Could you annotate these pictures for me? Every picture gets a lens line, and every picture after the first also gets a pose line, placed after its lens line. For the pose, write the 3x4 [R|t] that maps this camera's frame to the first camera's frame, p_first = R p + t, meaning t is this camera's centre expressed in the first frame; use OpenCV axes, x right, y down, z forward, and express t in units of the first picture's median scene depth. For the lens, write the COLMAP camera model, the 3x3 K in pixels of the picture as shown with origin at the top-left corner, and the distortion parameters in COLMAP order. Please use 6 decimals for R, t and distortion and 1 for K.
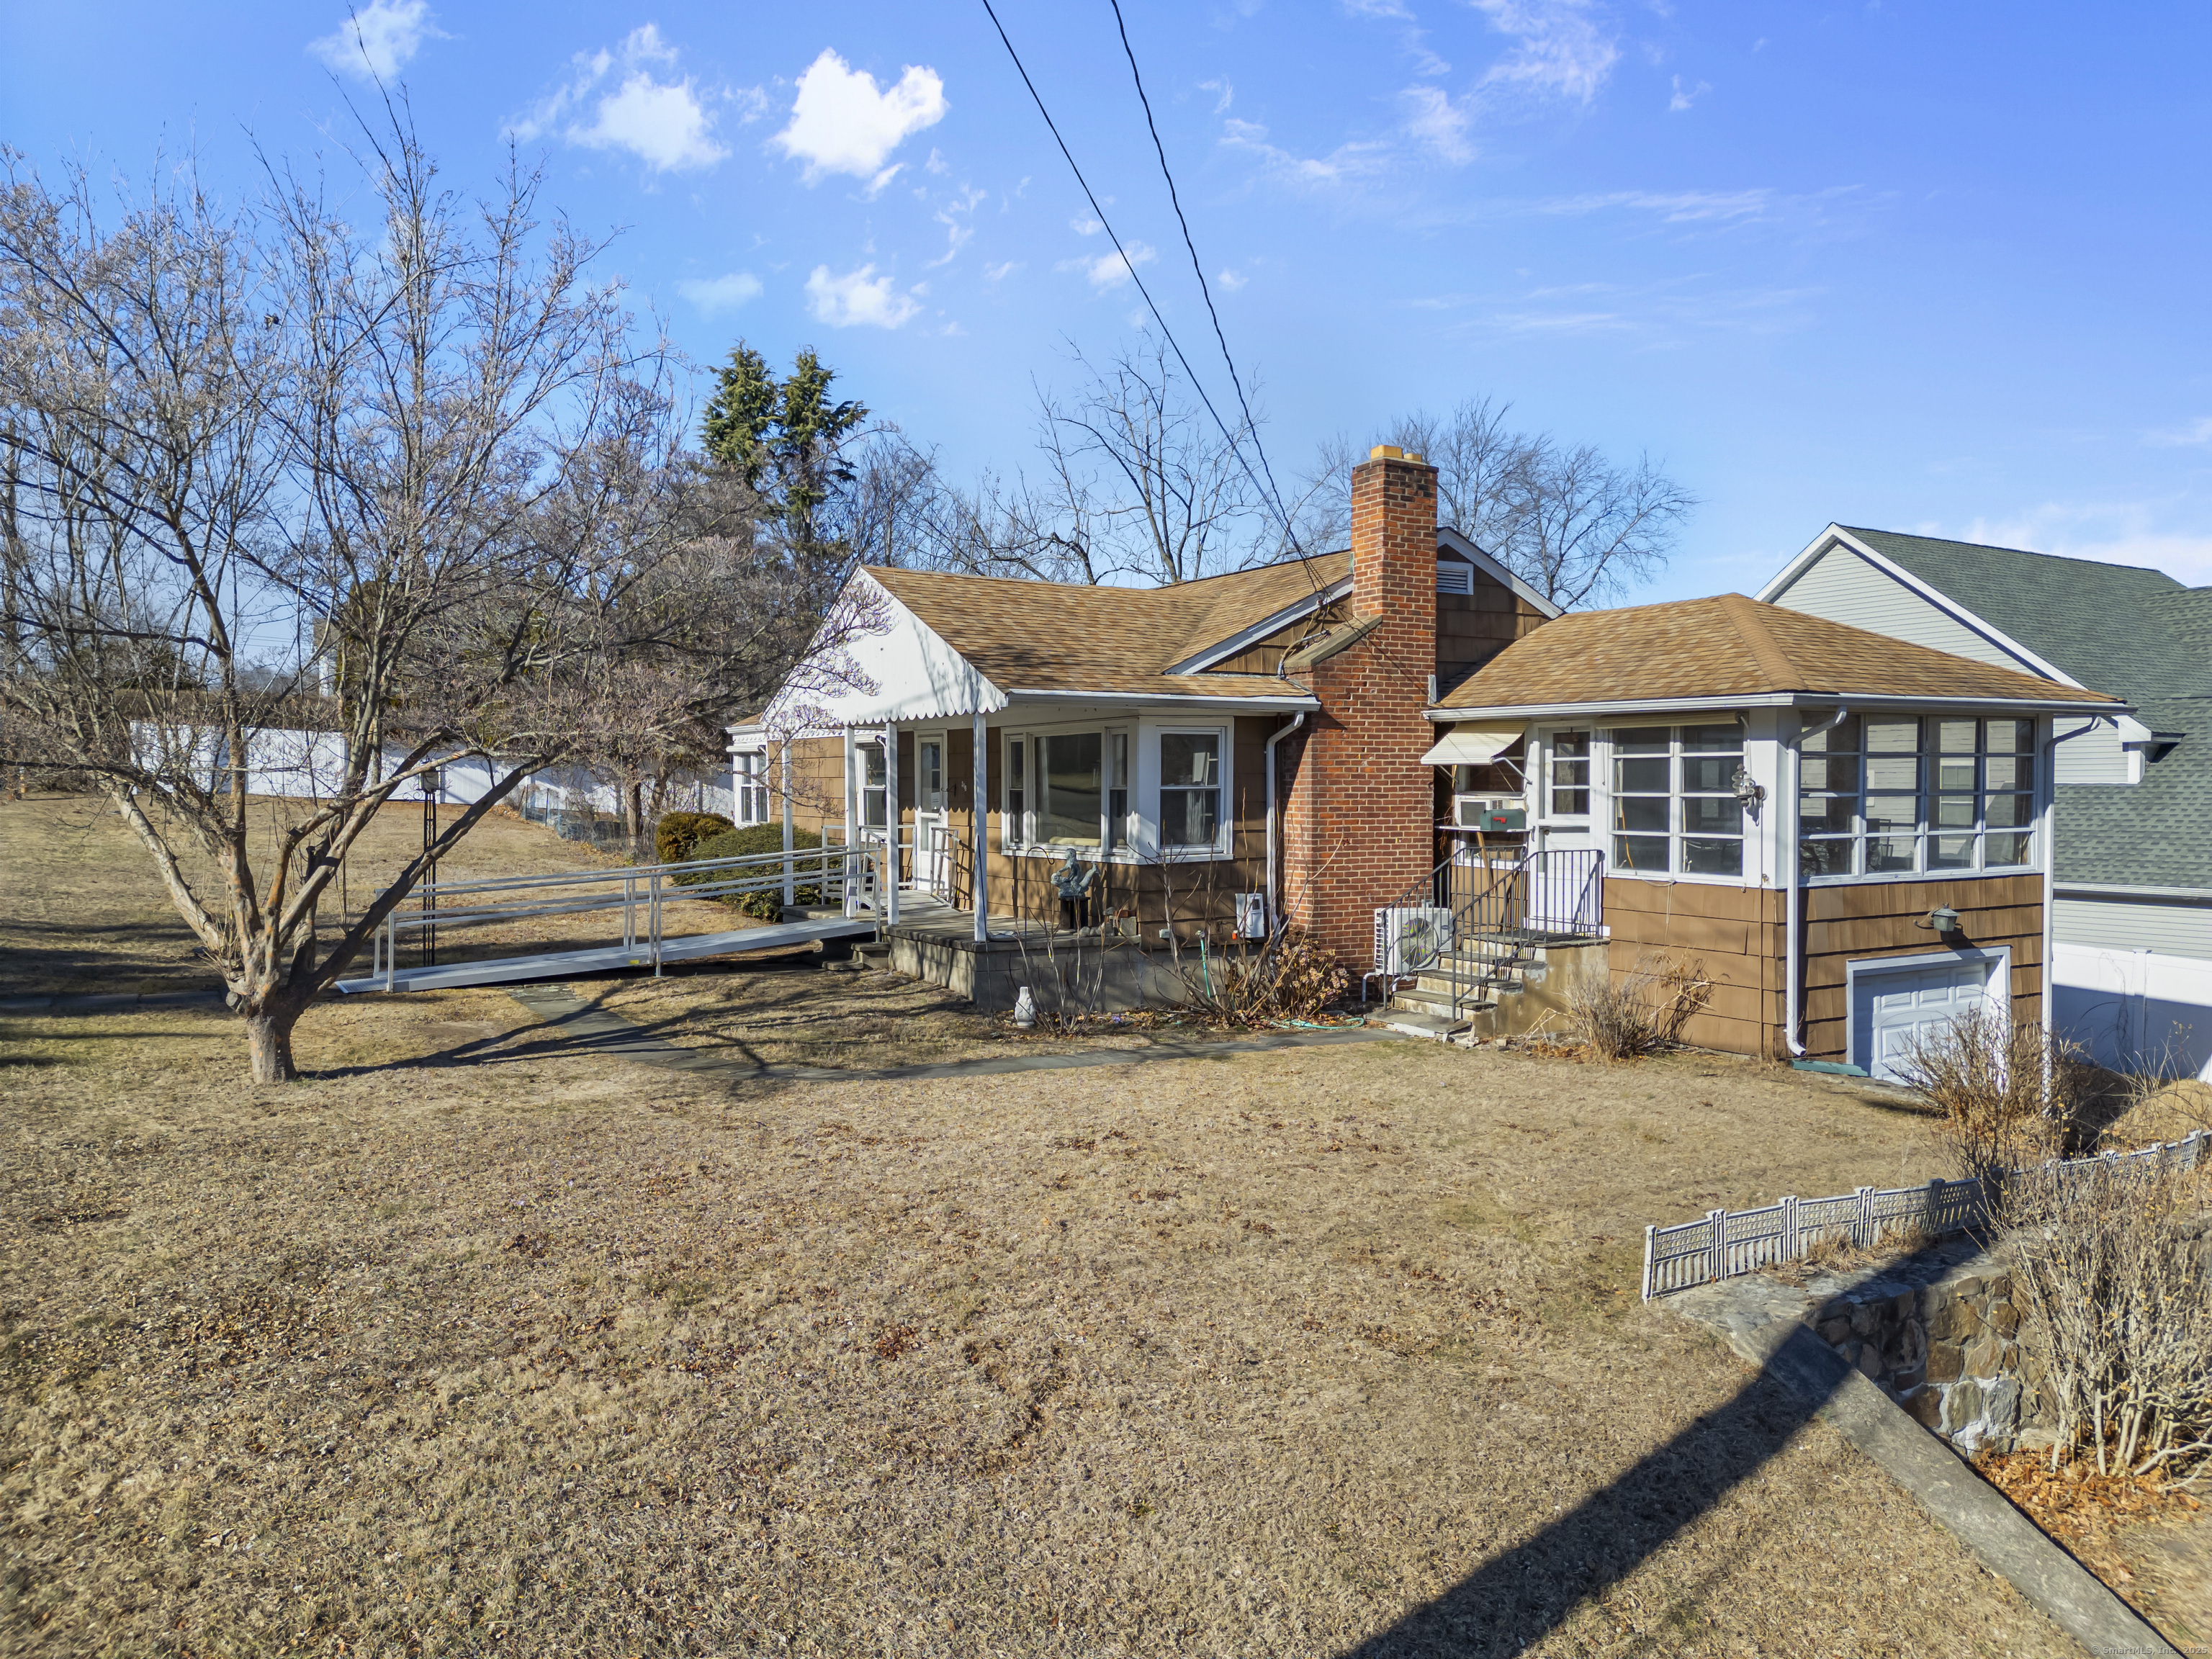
lens RADIAL K [[1541.5, 0, 1113.0], [0, 1541.5, 821.9], [0, 0, 1]] dist [0.074792, -0.061336]
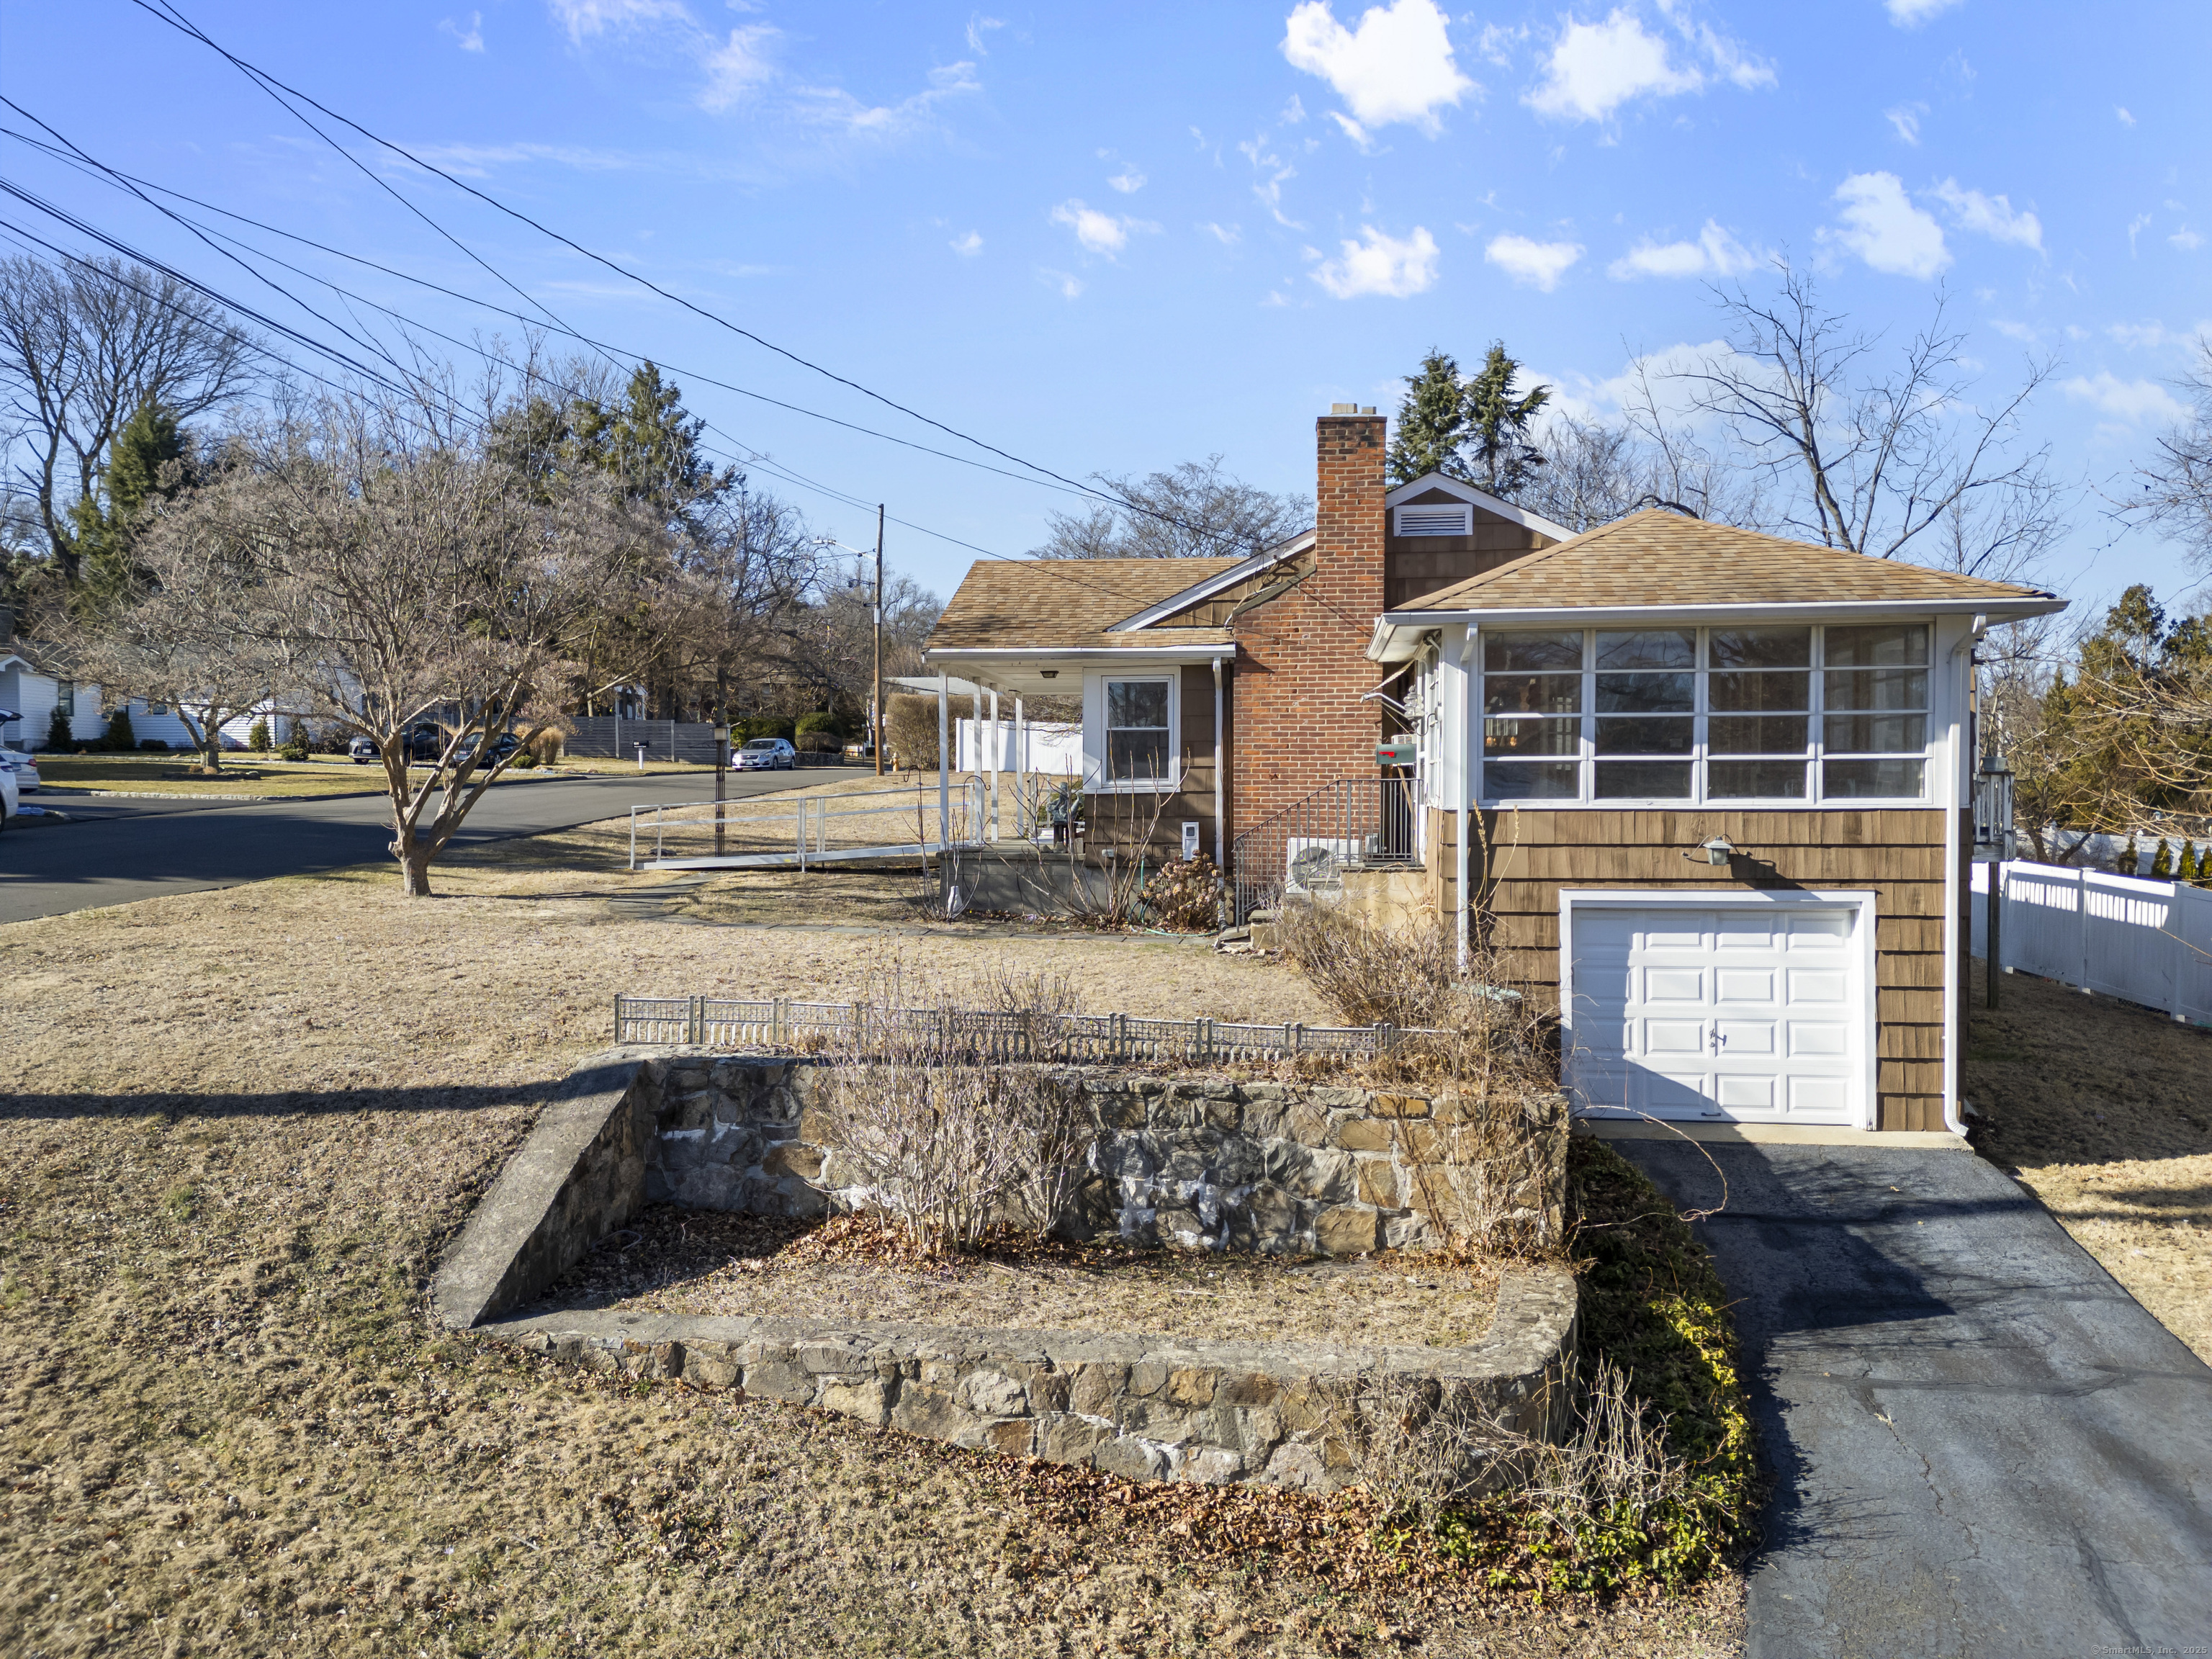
lens RADIAL K [[1541.5, 0, 1117.6], [0, 1541.5, 835.6], [0, 0, 1]] dist [0.074792, -0.061336]
pose [[0.801545, 0.020932, -0.597568, 0.734533], [-0.016382, 0.999781, 0.013047, 0.042988], [0.597710, -0.000668, 0.801712, 0.068384]]
